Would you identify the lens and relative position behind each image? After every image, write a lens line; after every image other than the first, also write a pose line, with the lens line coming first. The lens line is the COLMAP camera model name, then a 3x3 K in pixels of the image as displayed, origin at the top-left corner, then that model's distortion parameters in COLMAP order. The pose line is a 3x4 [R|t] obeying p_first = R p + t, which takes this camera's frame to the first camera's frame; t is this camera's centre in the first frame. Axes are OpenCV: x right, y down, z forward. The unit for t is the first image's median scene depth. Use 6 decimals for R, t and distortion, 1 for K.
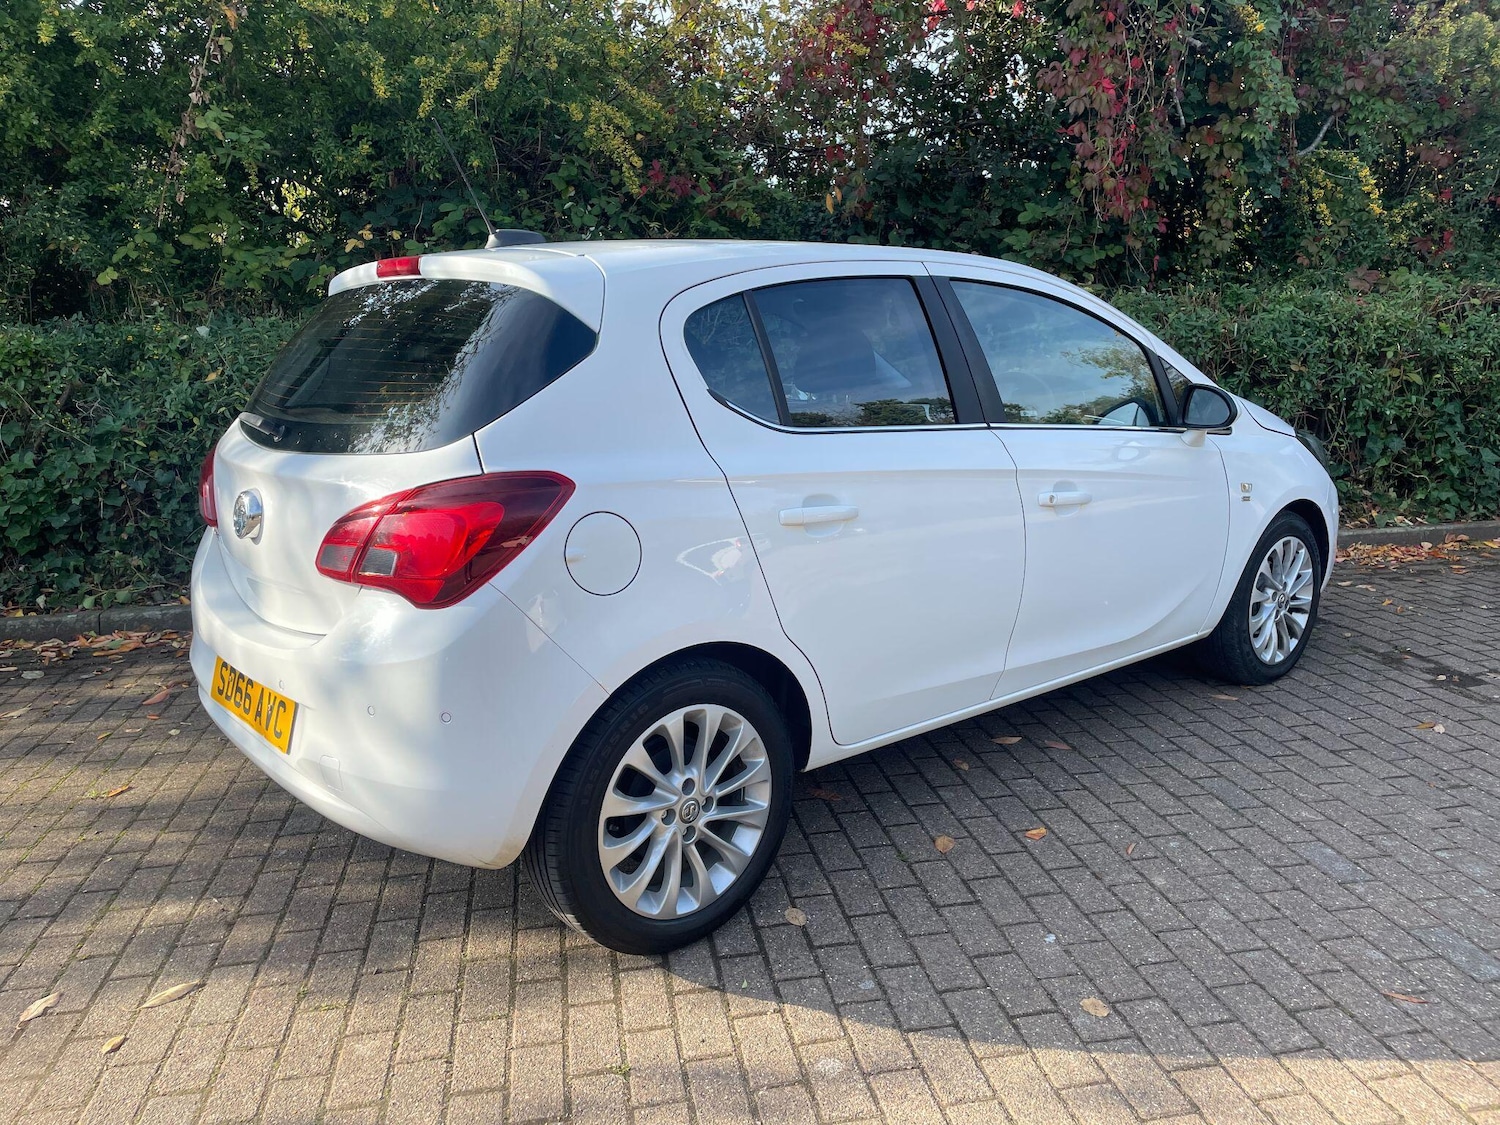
lens RADIAL K [[1134.2, 0, 753.5], [0, 1134.2, 542.9], [0, 0, 1]] dist [0.086507, -0.113789]
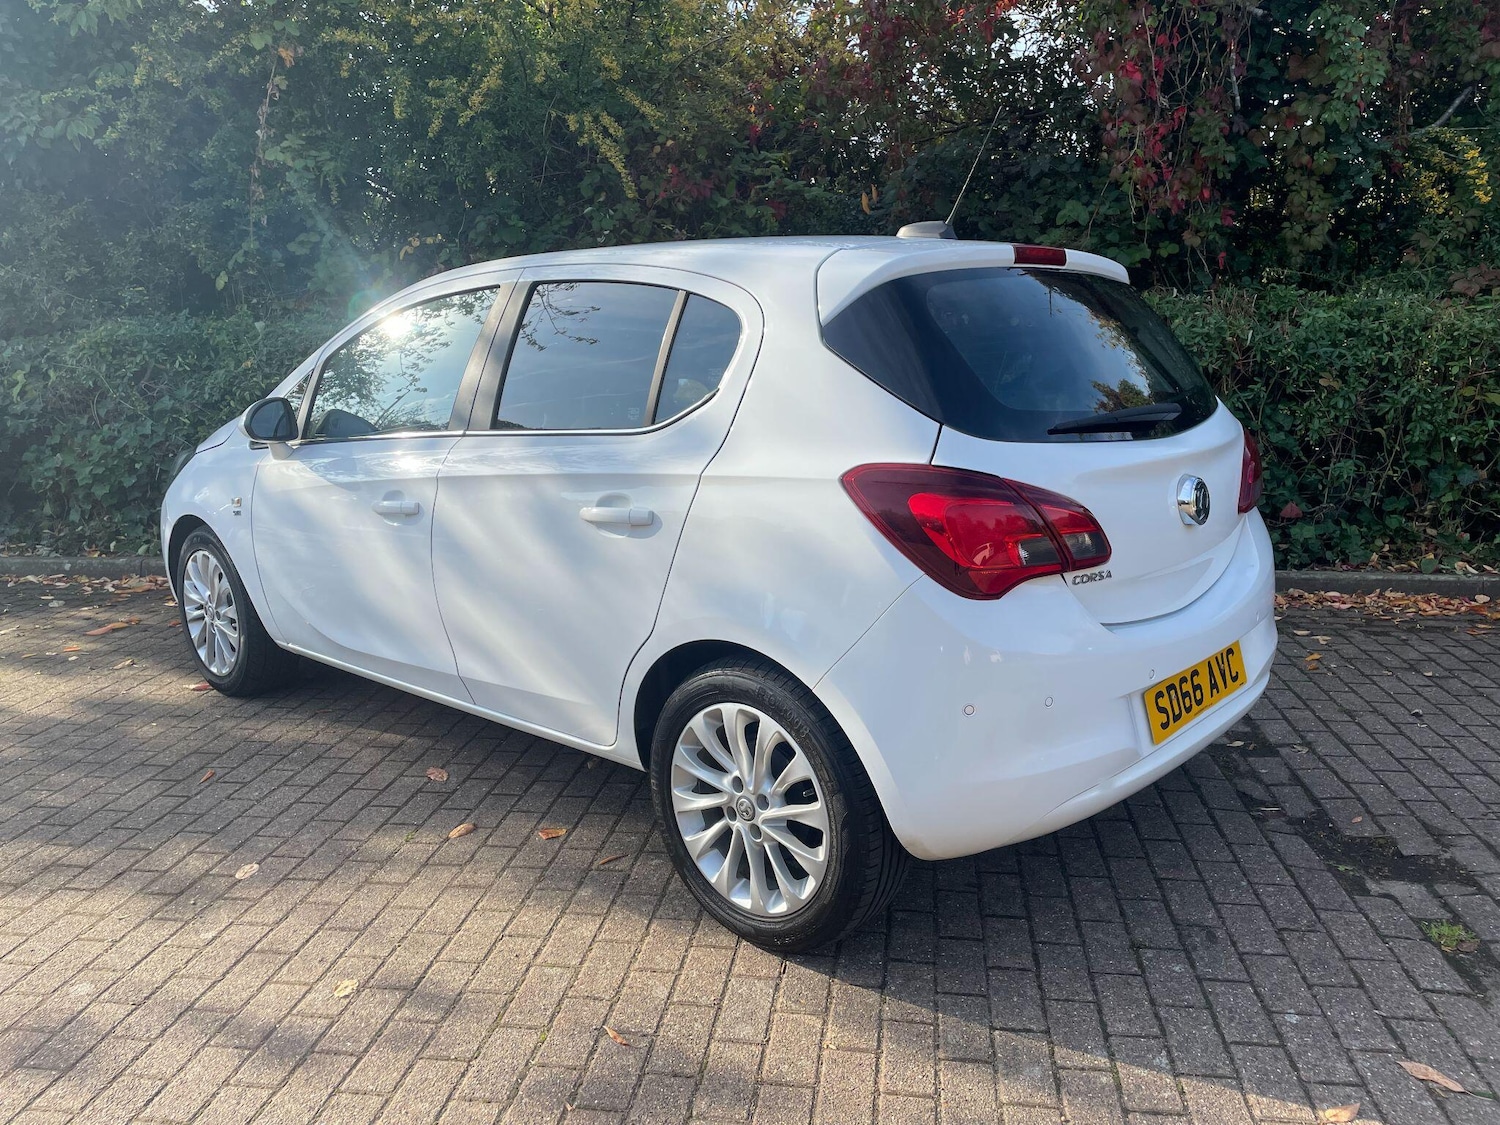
lens RADIAL K [[1133.3, 0, 761.9], [0, 1133.3, 547.4], [0, 0, 1]] dist [0.092193, -0.120273]
pose [[0.949623, 0.071229, -0.305191, 0.365479], [-0.068364, 0.997458, 0.020078, -0.017350], [0.305846, 0.001798, 0.952079, 0.043693]]
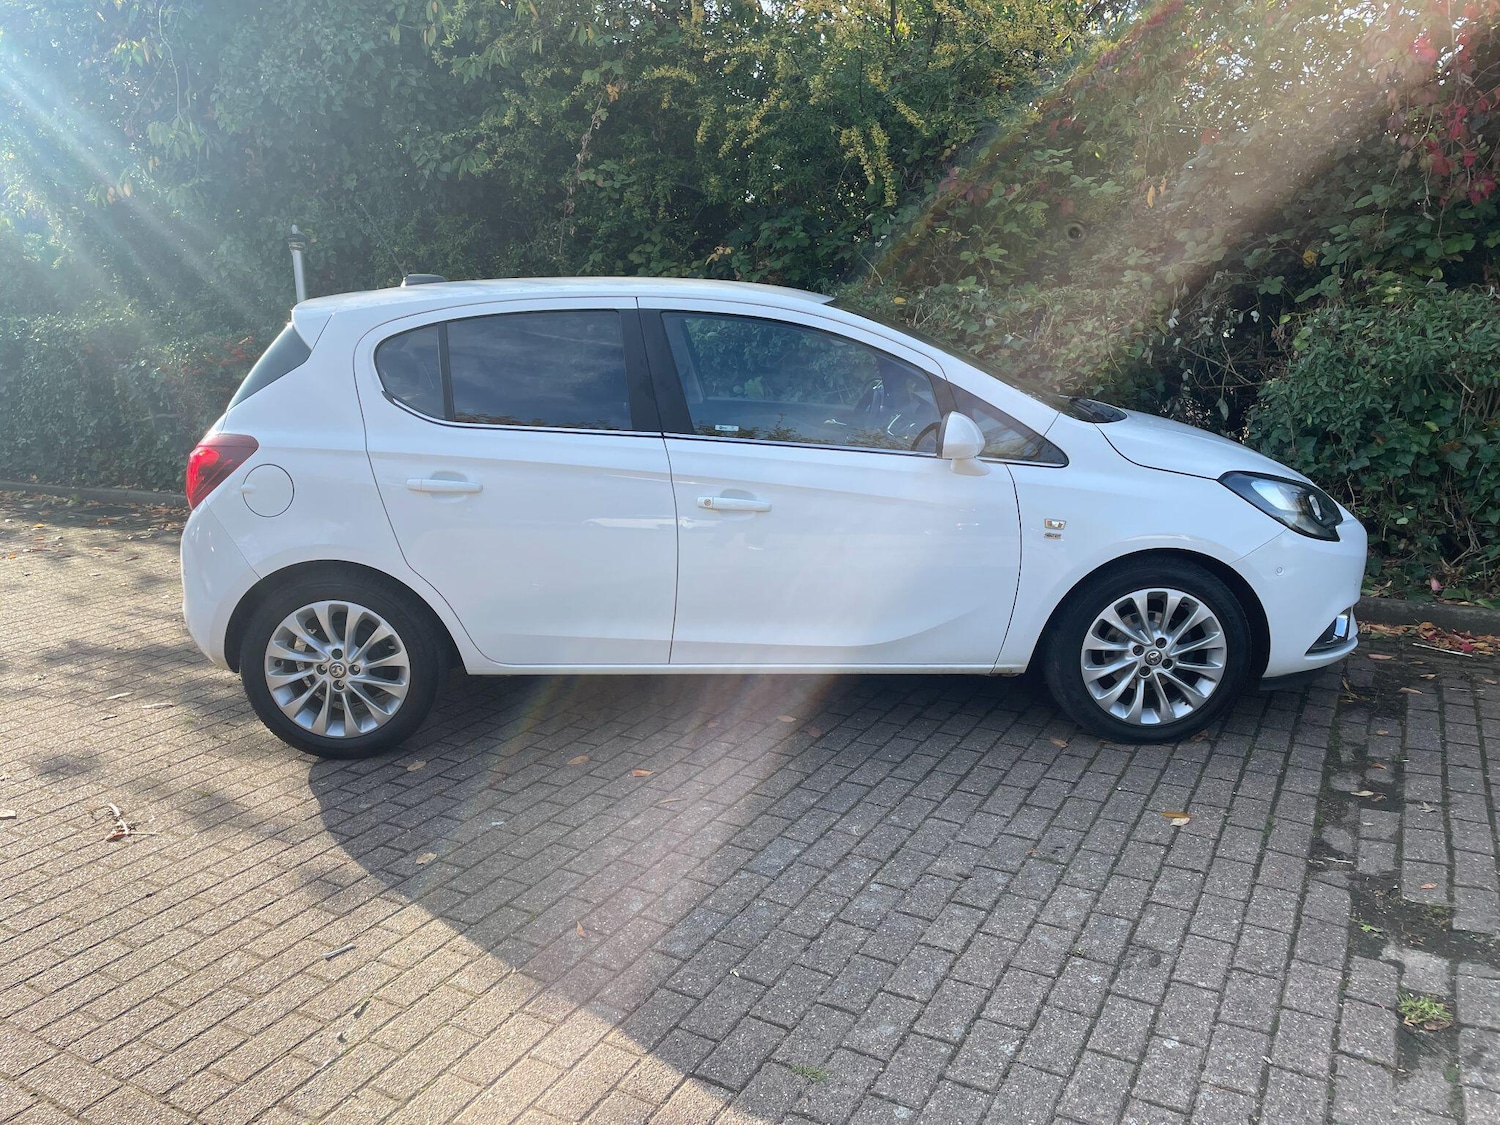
lens RADIAL K [[1131.7, 0, 747.5], [0, 1131.7, 557.0], [0, 0, 1]] dist [0.087667, -0.109715]
pose [[0.767641, 0.145644, -0.624111, 0.534509], [-0.124352, 0.989176, 0.077887, -0.040901], [0.628700, 0.017820, 0.777444, 0.066804]]
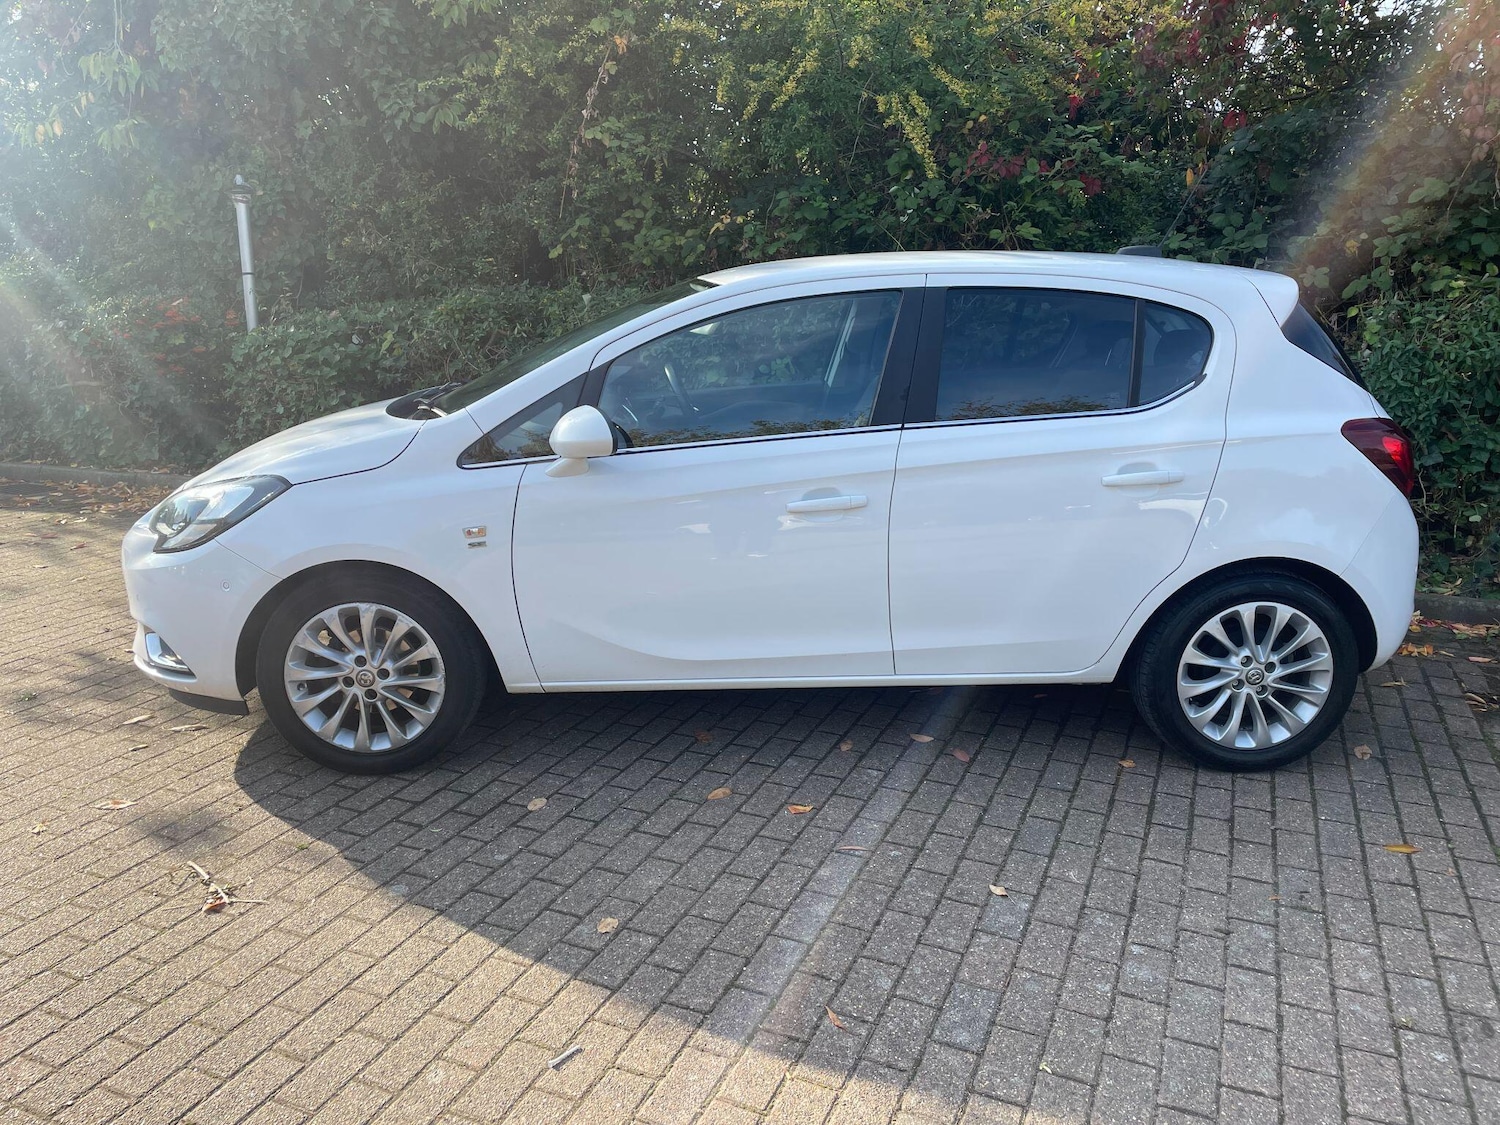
lens RADIAL K [[1131.9, 0, 749.8], [0, 1131.9, 549.0], [0, 0, 1]] dist [0.083897, -0.101821]
pose [[0.830865, 0.158693, -0.533367, 0.377864], [-0.135603, 0.987321, 0.082520, -0.036485], [0.539699, 0.003763, 0.841849, 0.034458]]
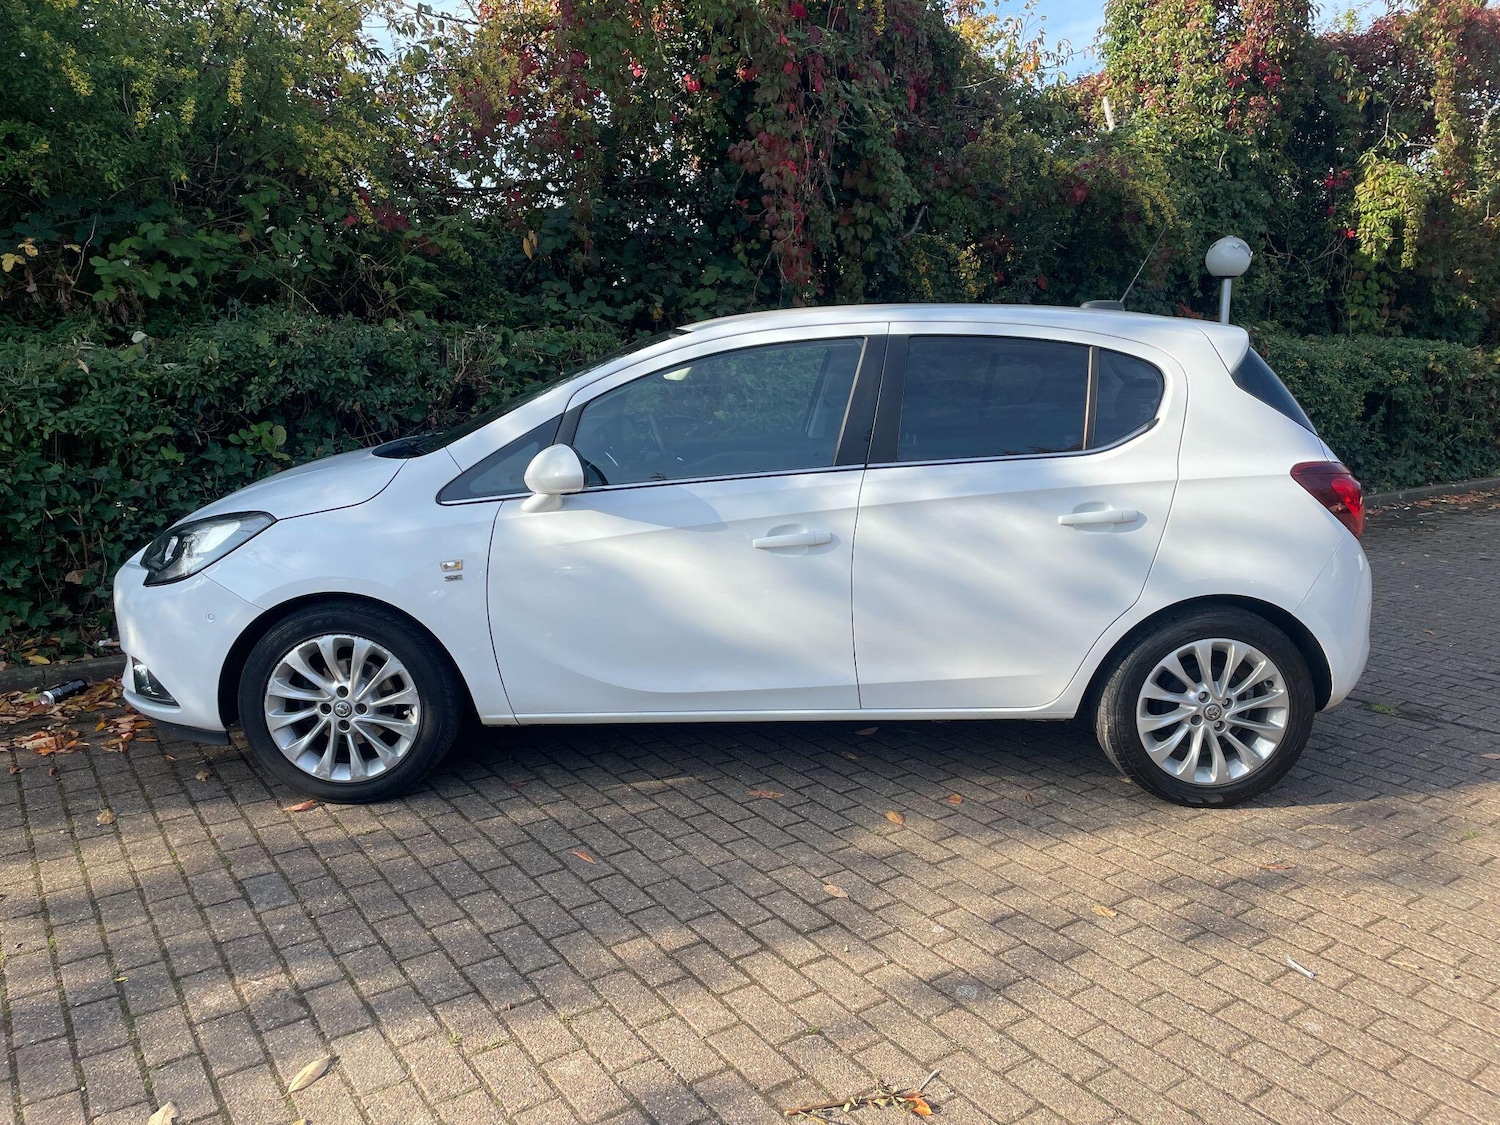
lens RADIAL K [[1136.6, 0, 755.2], [0, 1136.6, 546.8], [0, 0, 1]] dist [0.087541, -0.110577]
pose [[0.907569, -0.039982, 0.417996, -0.223308], [0.051779, 0.998515, -0.016913, -0.001205], [-0.416699, 0.036993, 0.908291, -0.009938]]
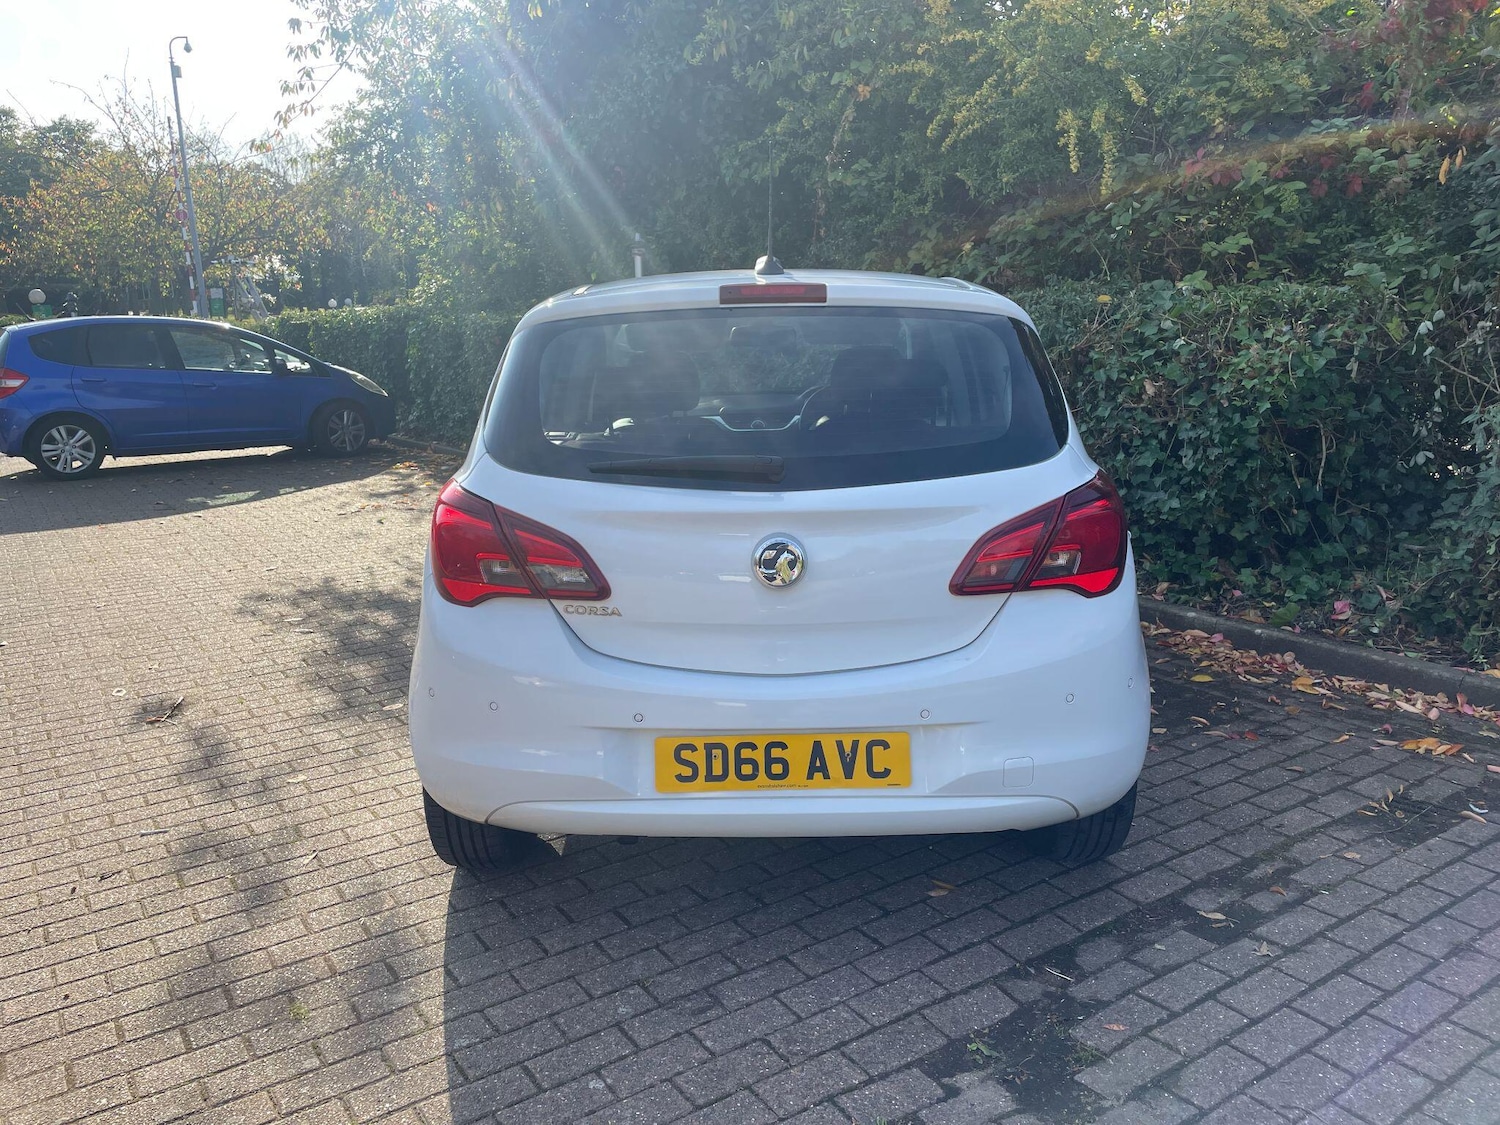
lens RADIAL K [[1135.9, 0, 744.2], [0, 1135.9, 557.2], [0, 0, 1]] dist [0.088461, -0.110087]
pose [[0.399598, 0.209362, -0.892463, 0.743444], [-0.171842, 0.973419, 0.151411, -0.098072], [0.900440, 0.092859, 0.424953, 0.328498]]
